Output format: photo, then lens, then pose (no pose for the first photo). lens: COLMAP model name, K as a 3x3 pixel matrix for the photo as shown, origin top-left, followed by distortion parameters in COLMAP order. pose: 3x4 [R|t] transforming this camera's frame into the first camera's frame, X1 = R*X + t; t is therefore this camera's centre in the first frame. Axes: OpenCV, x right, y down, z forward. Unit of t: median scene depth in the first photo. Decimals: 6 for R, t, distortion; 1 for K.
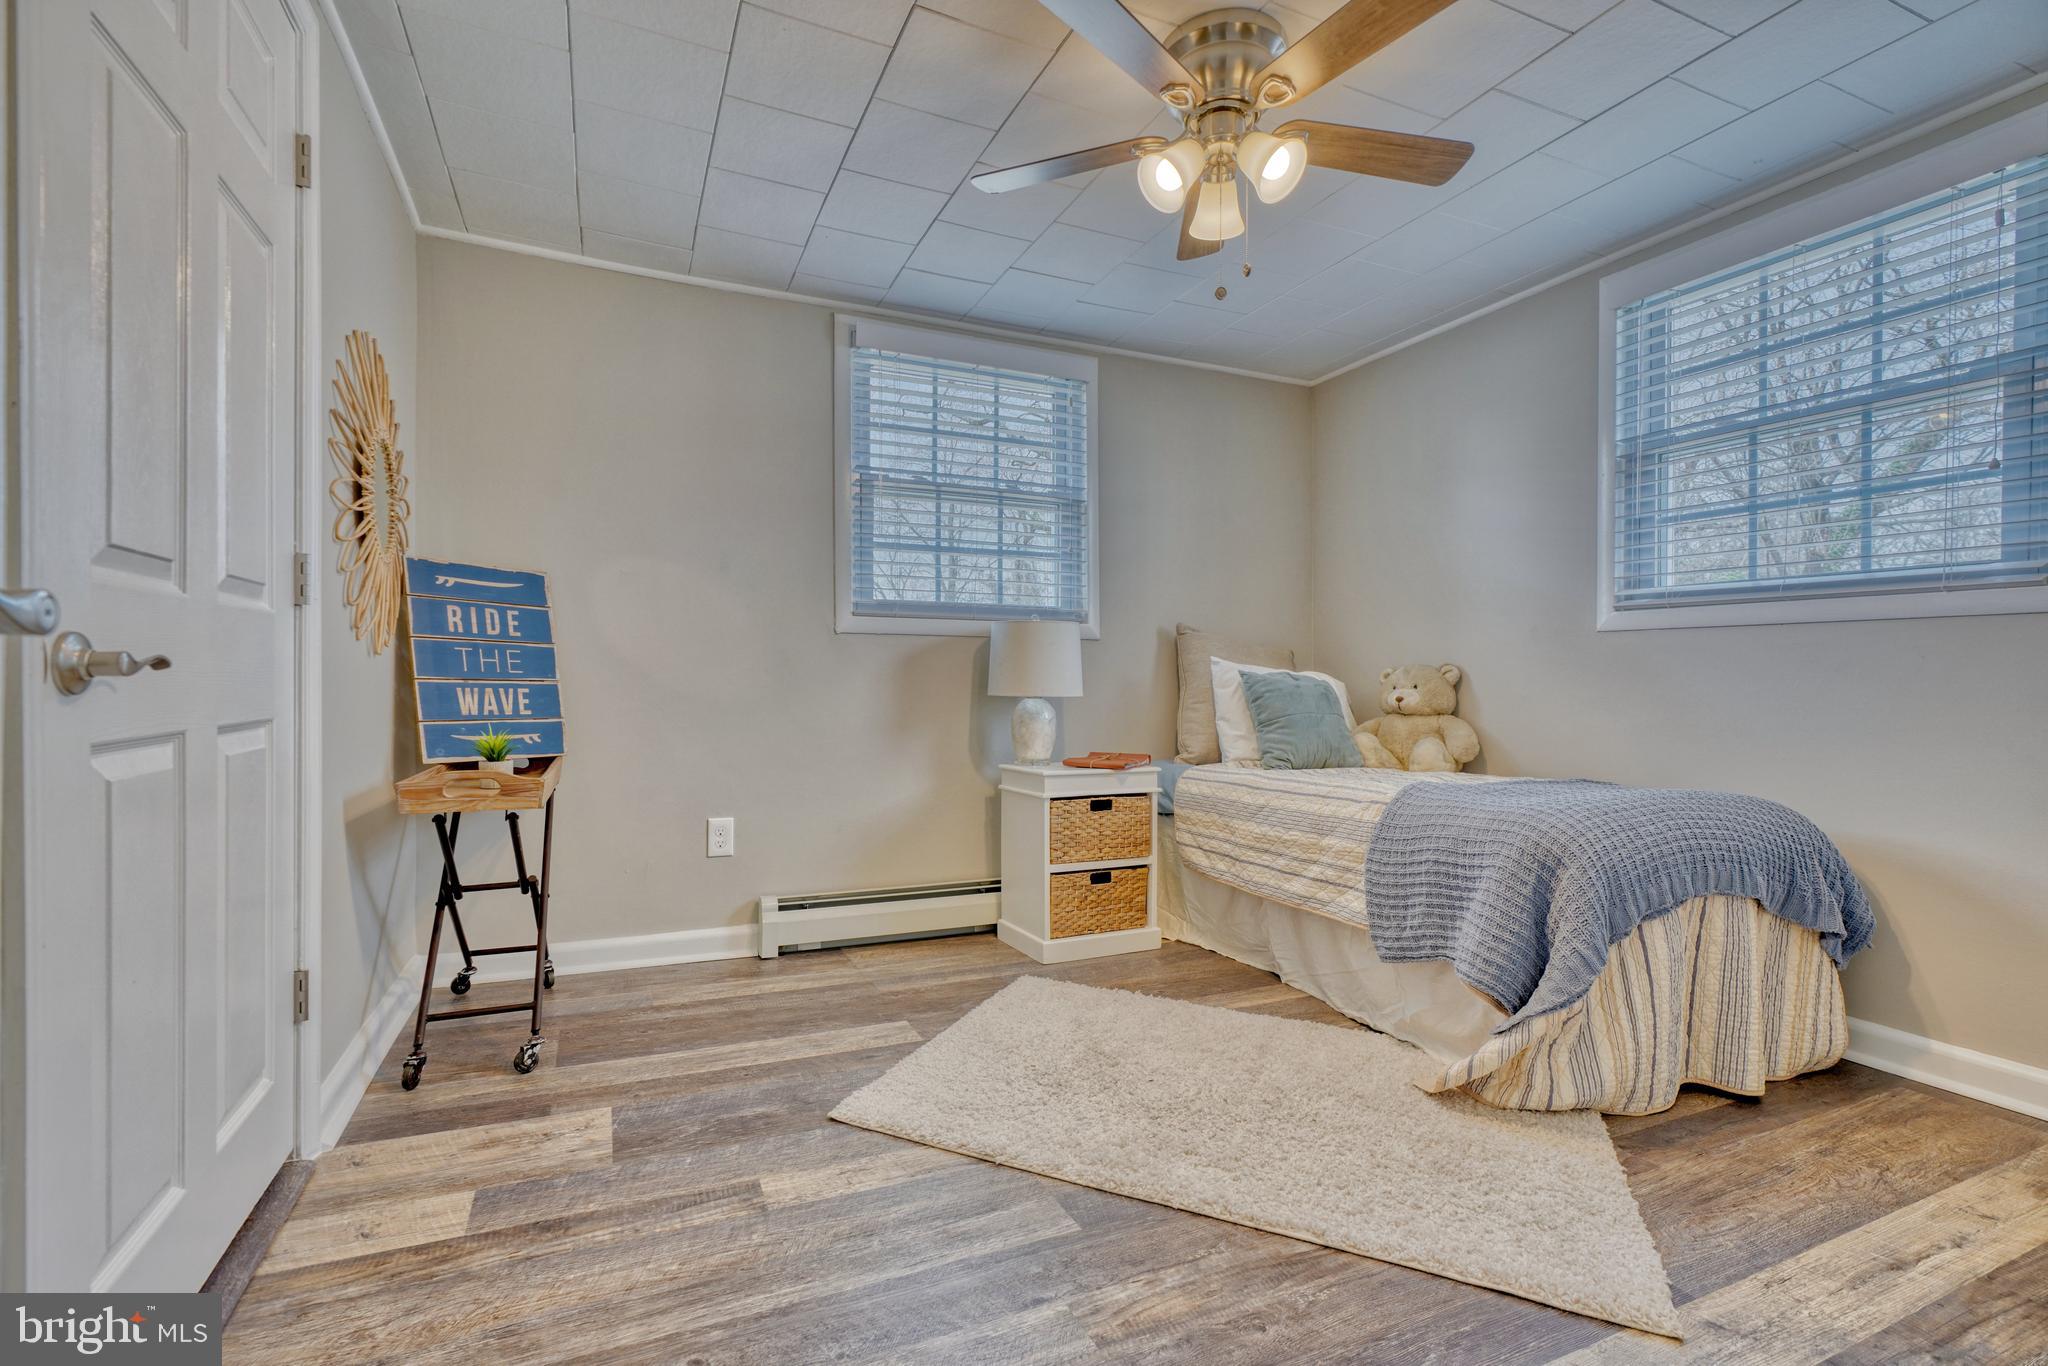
lens RADIAL K [[923.7, 0, 1011.6], [0, 923.7, 685.5], [0, 0, 1]] dist [-0.011595, 0.005962]
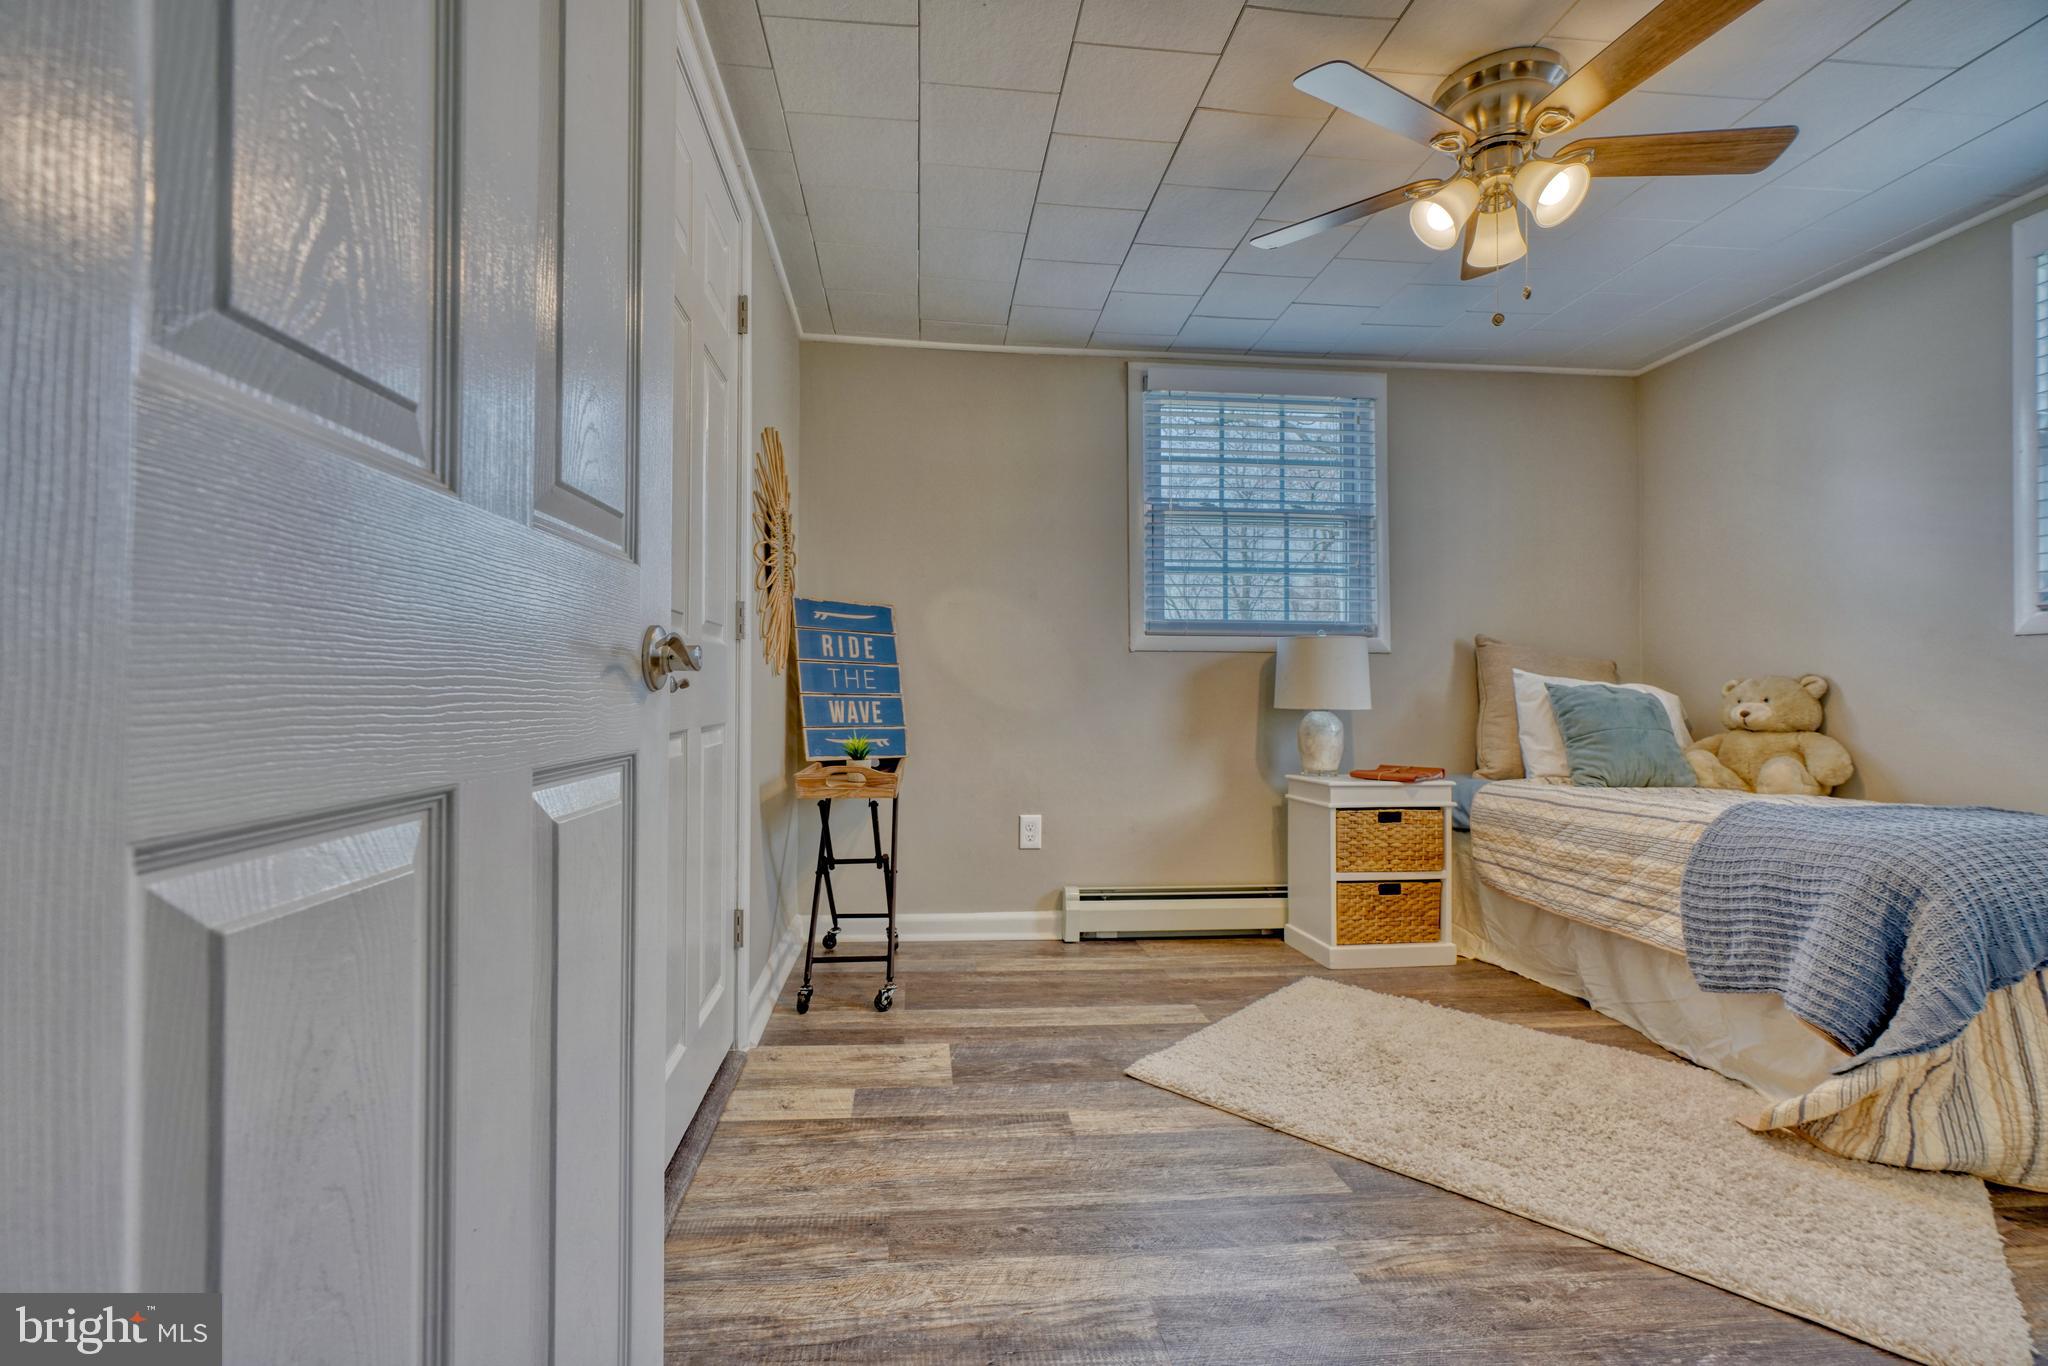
lens RADIAL K [[923.7, 0, 1011.6], [0, 923.7, 685.5], [0, 0, 1]] dist [-0.011595, 0.005962]
pose [[0.950916, -0.004494, -0.309416, 0.021527], [-0.000099, 0.999890, -0.014826, 0.000483], [0.309449, 0.014129, 0.950811, -0.124844]]
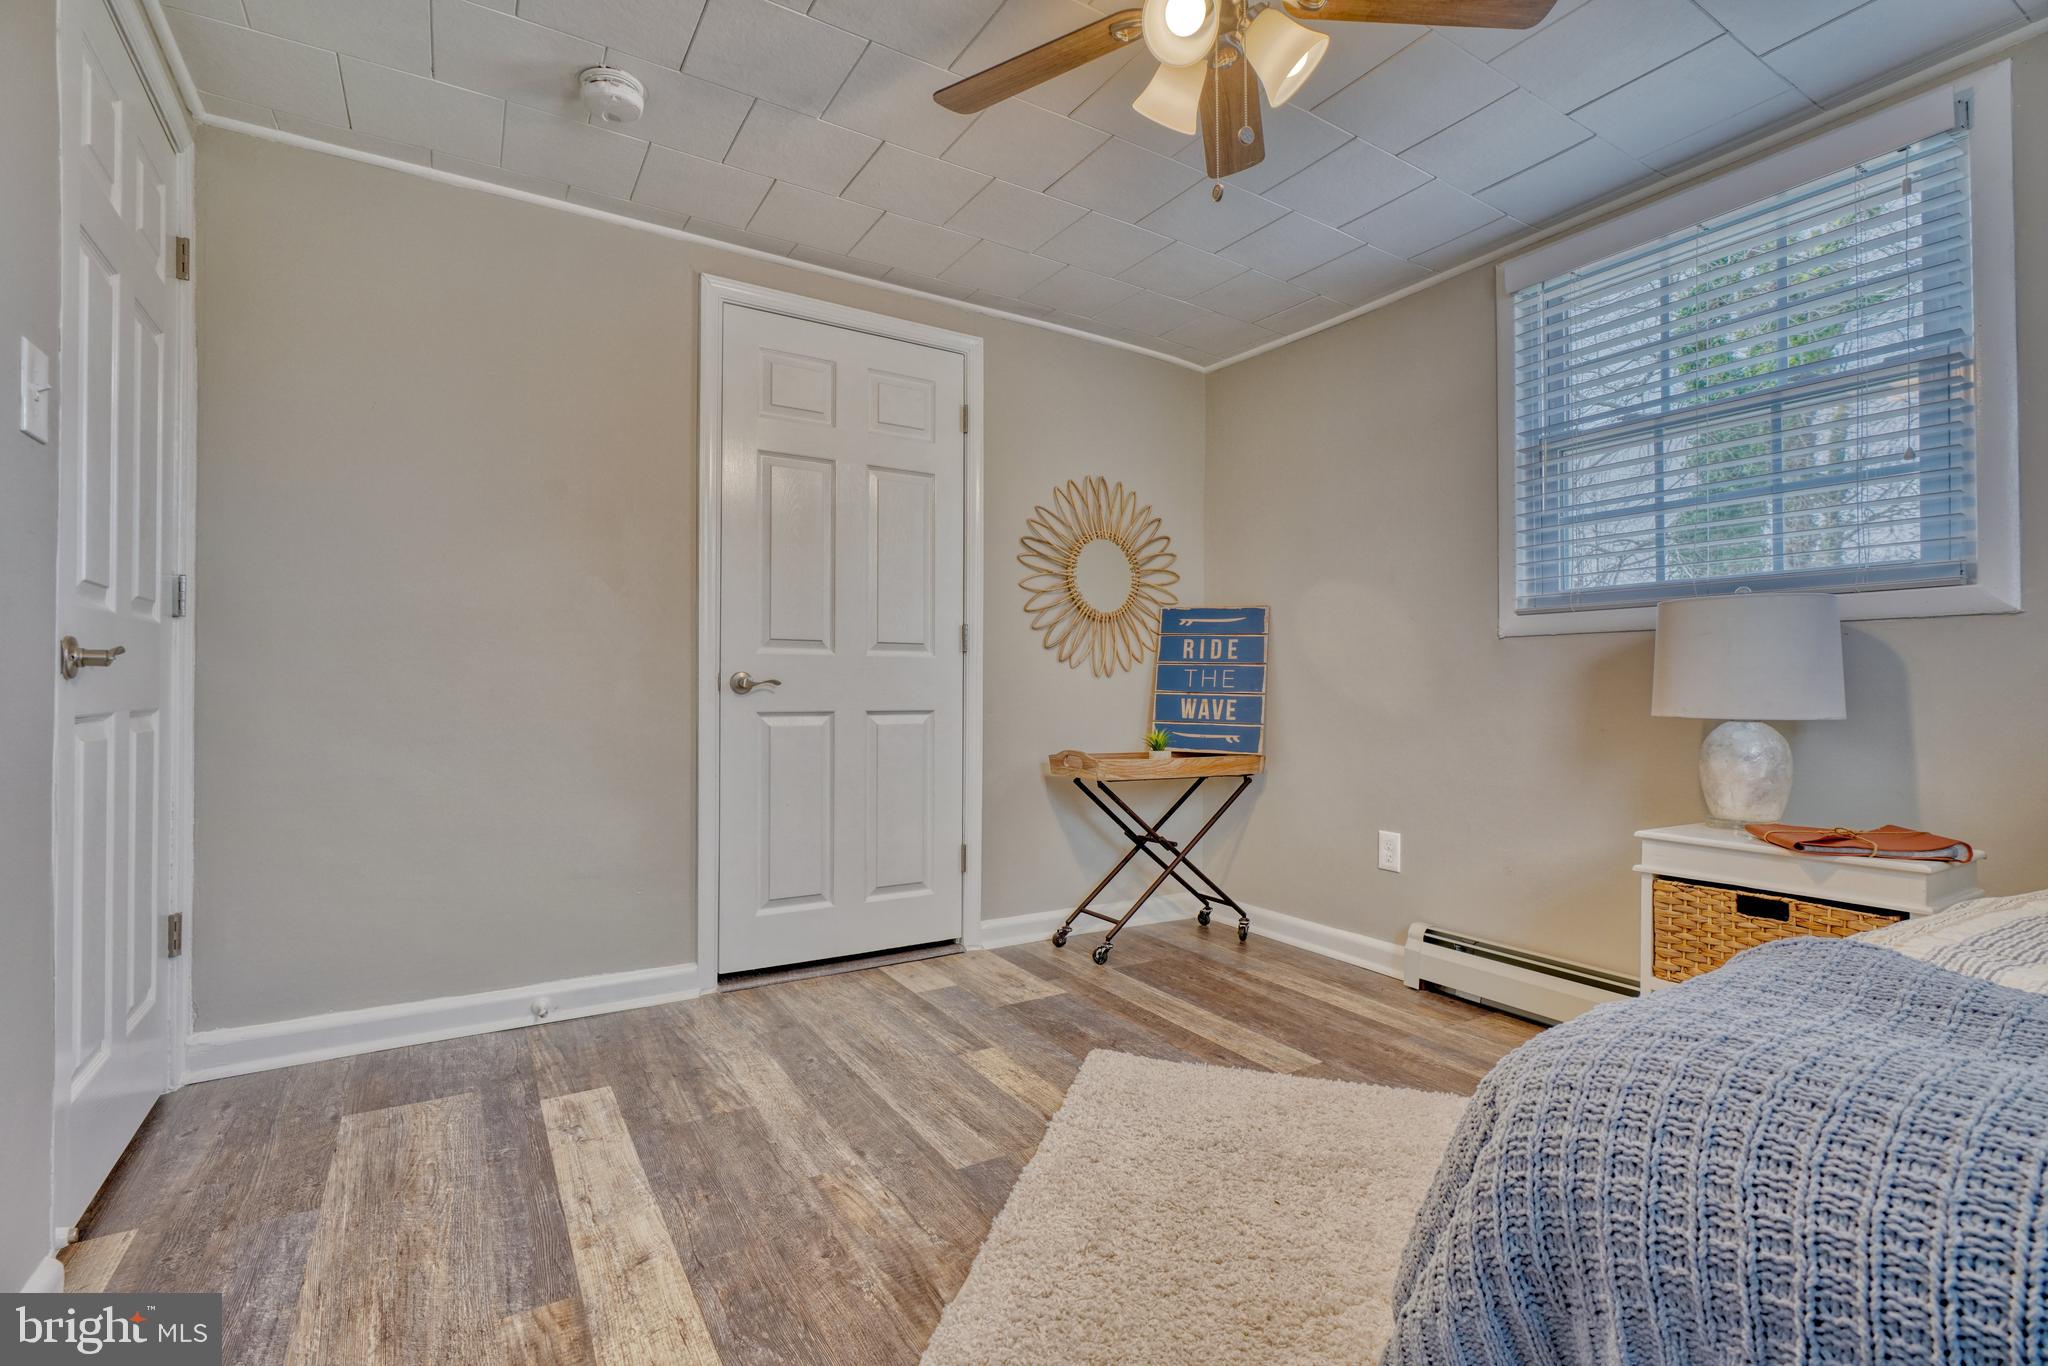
lens RADIAL K [[933.0, 0, 1009.4], [0, 933.0, 688.1], [0, 0, 1]] dist [-0.009624, 0.000009]
pose [[0.121409, -0.007880, -0.992571, 0.845972], [-0.010040, 0.999908, -0.009166, 0.002666], [0.992552, 0.011078, 0.121319, 0.629443]]
